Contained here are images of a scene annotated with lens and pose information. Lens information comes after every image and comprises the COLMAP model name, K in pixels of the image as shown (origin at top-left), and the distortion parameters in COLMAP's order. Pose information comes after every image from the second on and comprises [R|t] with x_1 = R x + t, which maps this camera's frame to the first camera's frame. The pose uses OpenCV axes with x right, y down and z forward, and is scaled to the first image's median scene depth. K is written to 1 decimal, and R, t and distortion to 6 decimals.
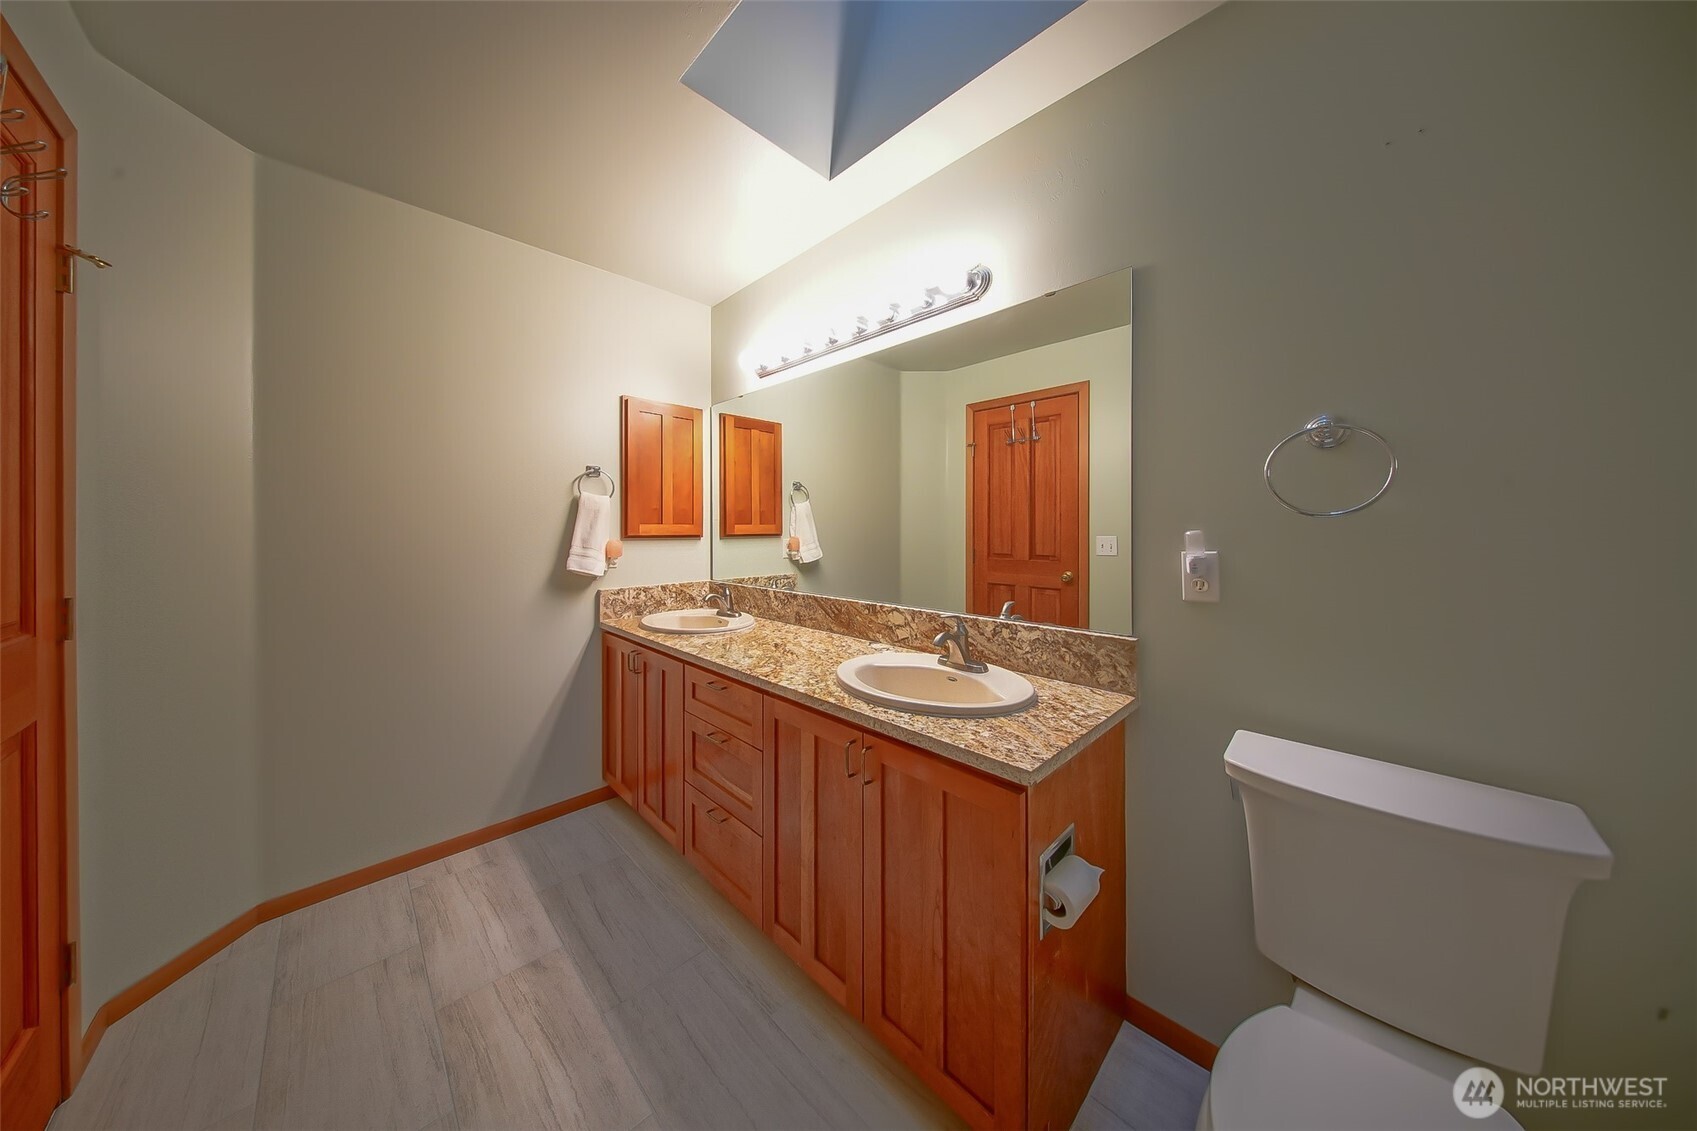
lens RADIAL K [[515.1, 0, 844.1], [0, 515.1, 528.7], [0, 0, 1]] dist [0.000021, 0.000001]
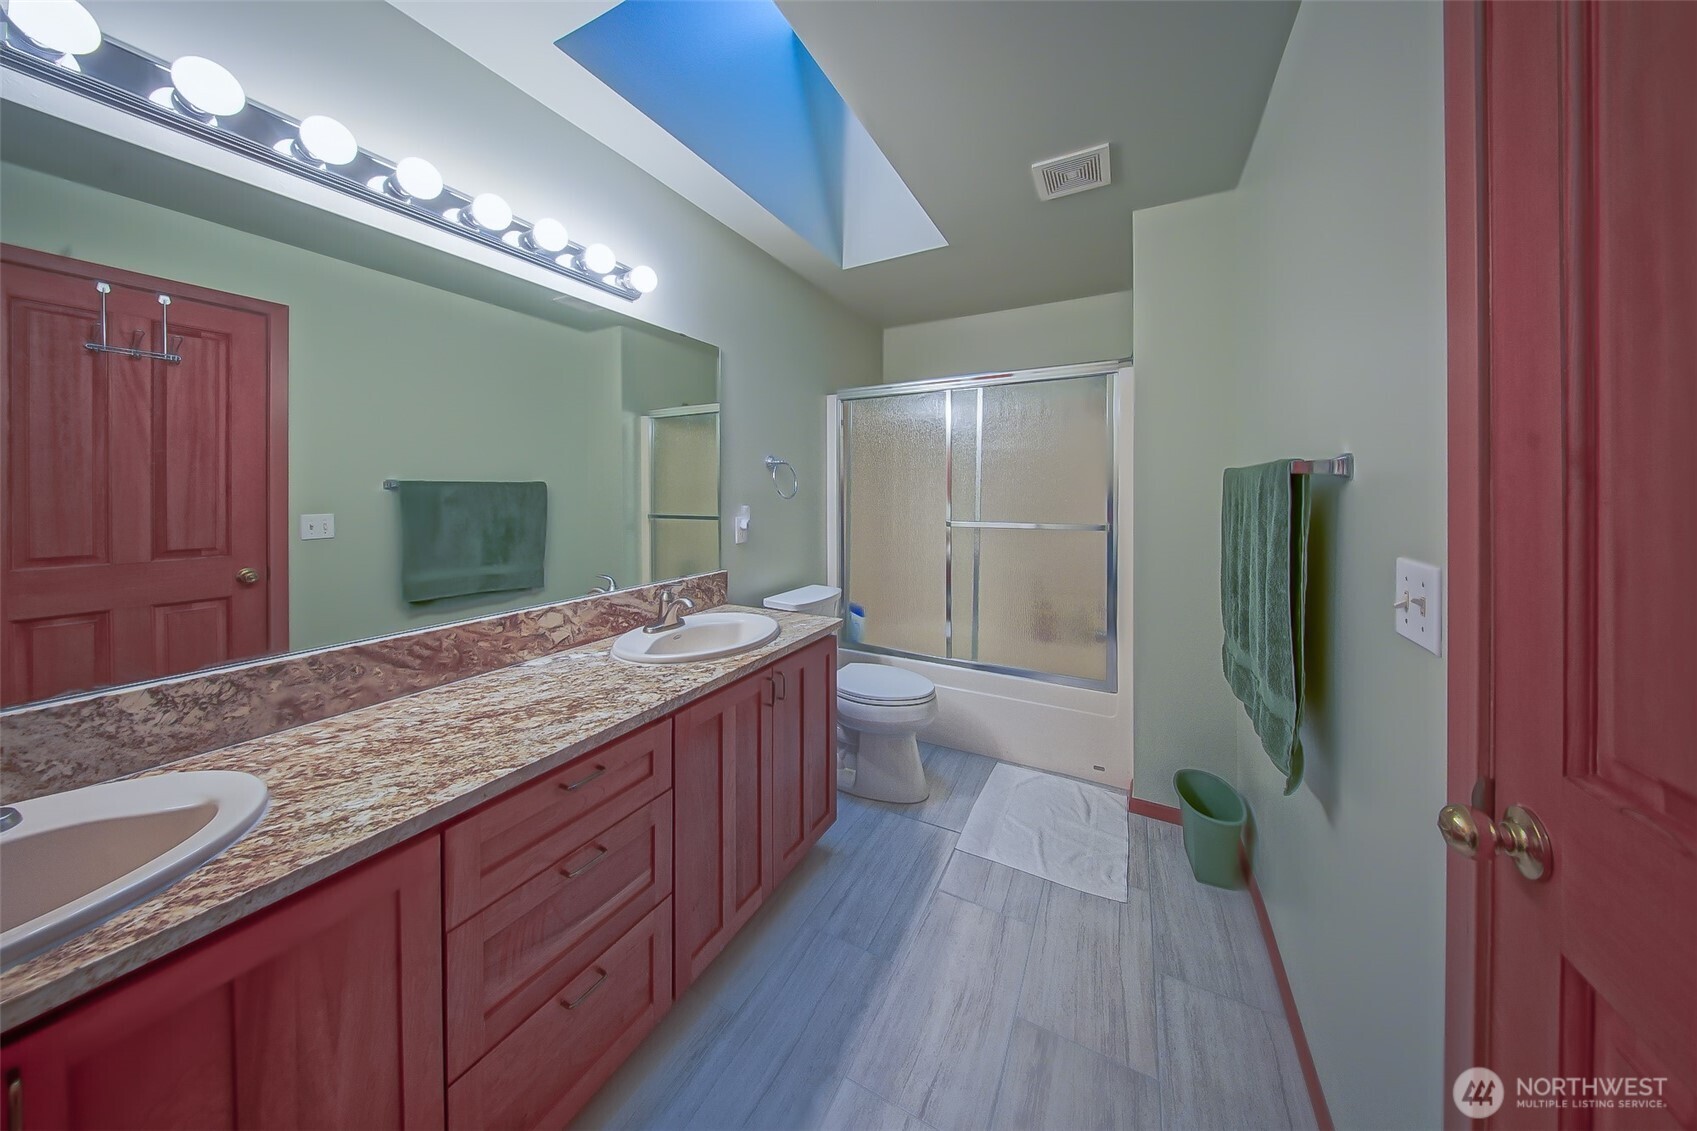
lens RADIAL K [[509.2, 0, 847.8], [0, 509.2, 492.3], [0, 0, 1]] dist [-0.000132, -0.000007]
pose [[-0.290206, -0.000772, 0.956964, -0.770071], [0.002442, 0.999996, 0.001547, -0.030135], [-0.956961, 0.002786, -0.290203, 0.731536]]
